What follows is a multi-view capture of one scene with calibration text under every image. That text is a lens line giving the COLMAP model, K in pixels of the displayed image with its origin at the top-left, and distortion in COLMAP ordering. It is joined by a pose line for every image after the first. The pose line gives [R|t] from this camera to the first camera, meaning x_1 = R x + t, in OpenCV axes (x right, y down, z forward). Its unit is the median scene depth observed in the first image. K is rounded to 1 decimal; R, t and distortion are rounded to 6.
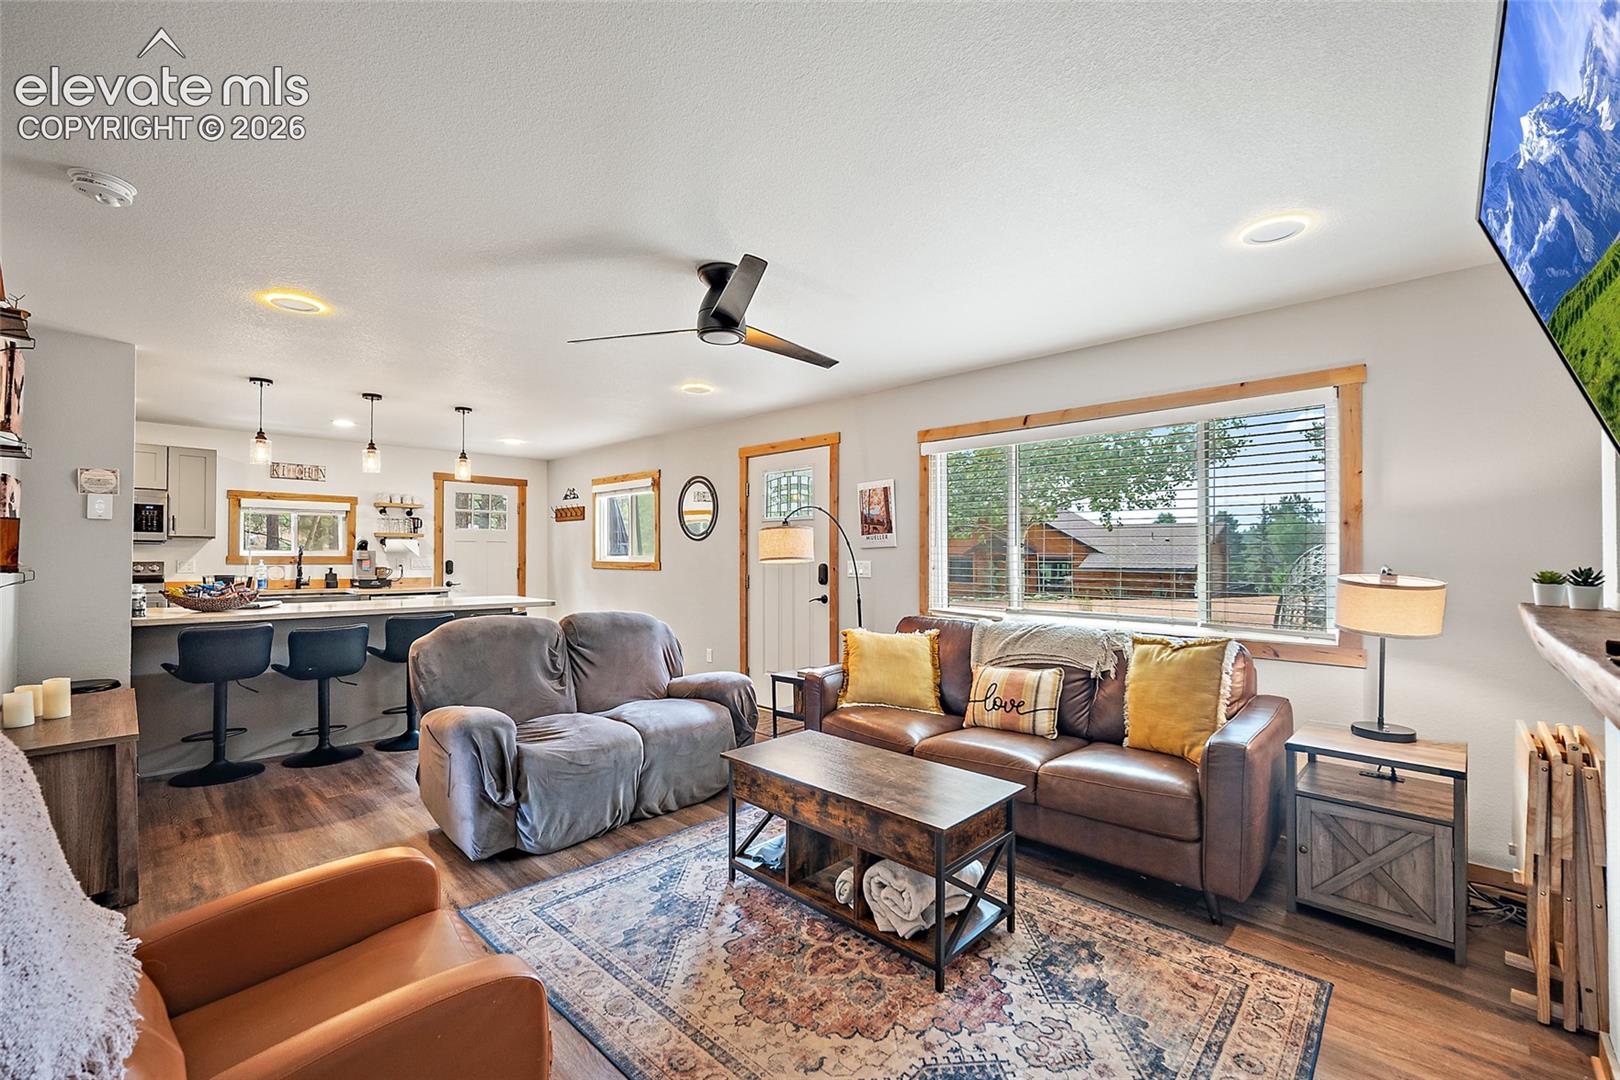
lens RADIAL K [[674.5, 0, 811.2], [0, 674.5, 550.7], [0, 0, 1]] dist [-0.004768, -0.000389]
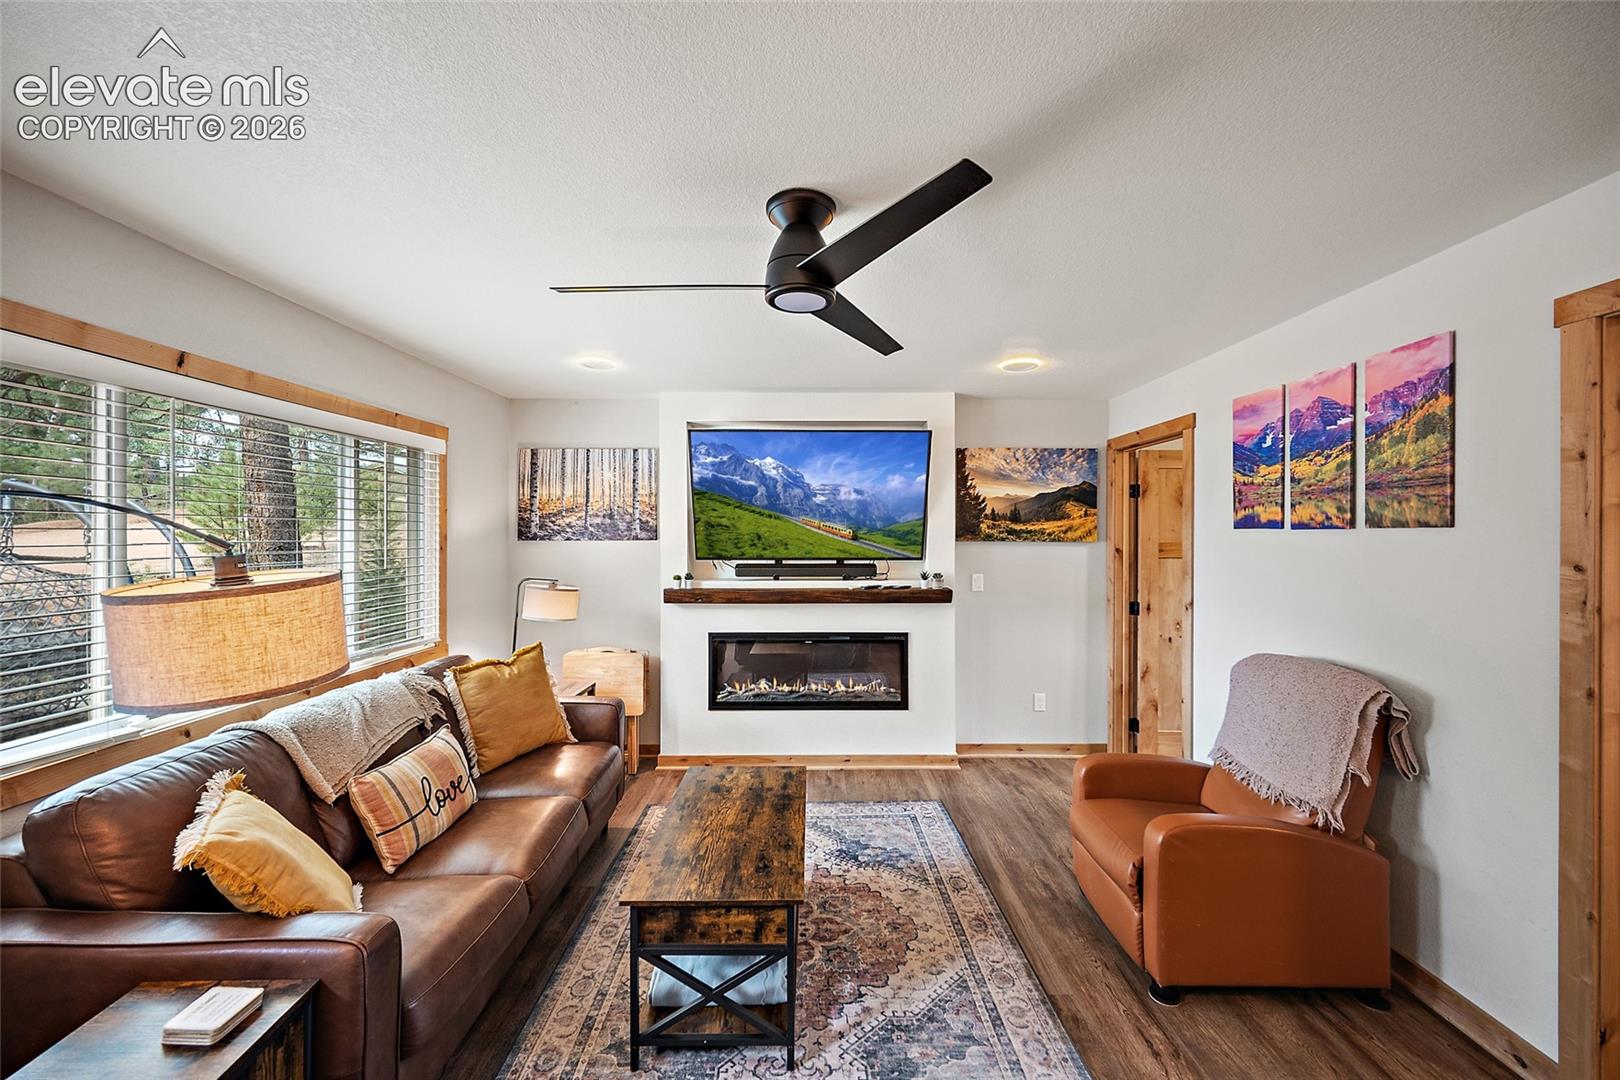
lens RADIAL K [[638.7, 0, 811.2], [0, 638.7, 533.4], [0, 0, 1]] dist [-0.003178, -0.000154]
pose [[-0.692134, -0.002837, 0.721764, -0.257038], [-0.006452, 0.999977, -0.002257, -0.032649], [-0.721740, -0.006219, -0.692136, 0.603974]]
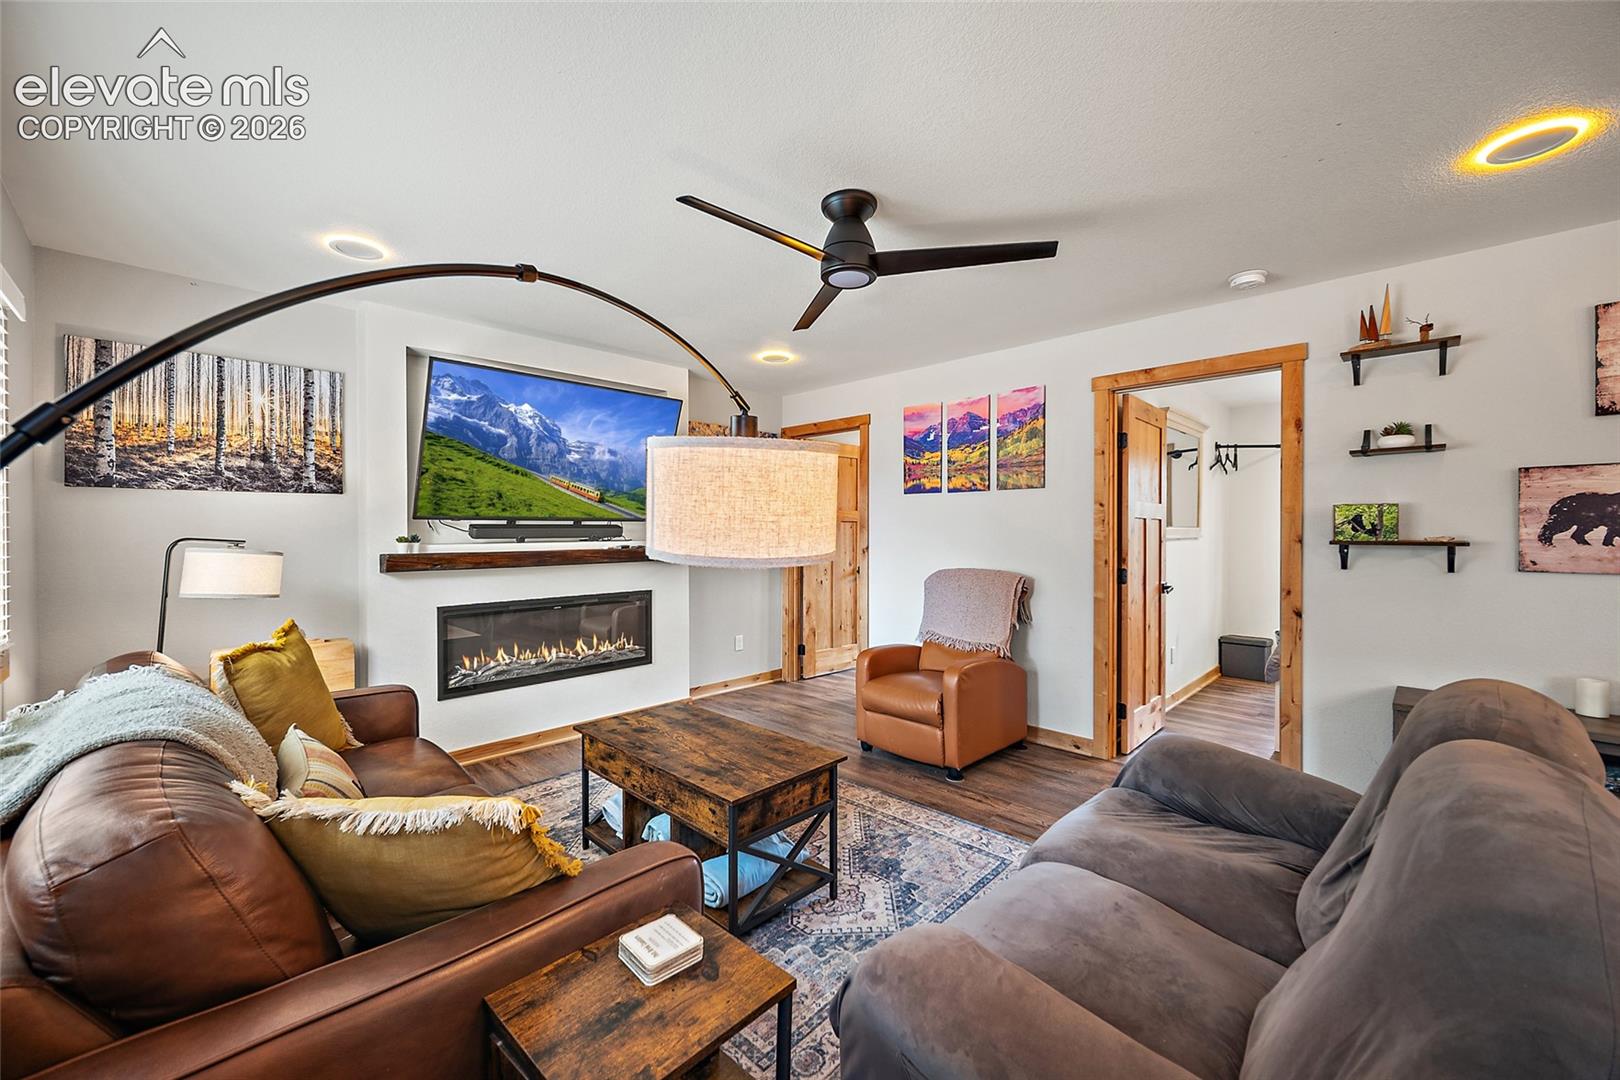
lens RADIAL K [[638.7, 0, 819.9], [0, 638.7, 531.1], [0, 0, 1]] dist [-0.003178, -0.000154]
pose [[-0.999963, -0.002226, 0.008315, -0.044062], [-0.002233, 0.999997, -0.000866, 0.003241], [-0.008313, -0.000885, -0.999965, 0.761732]]
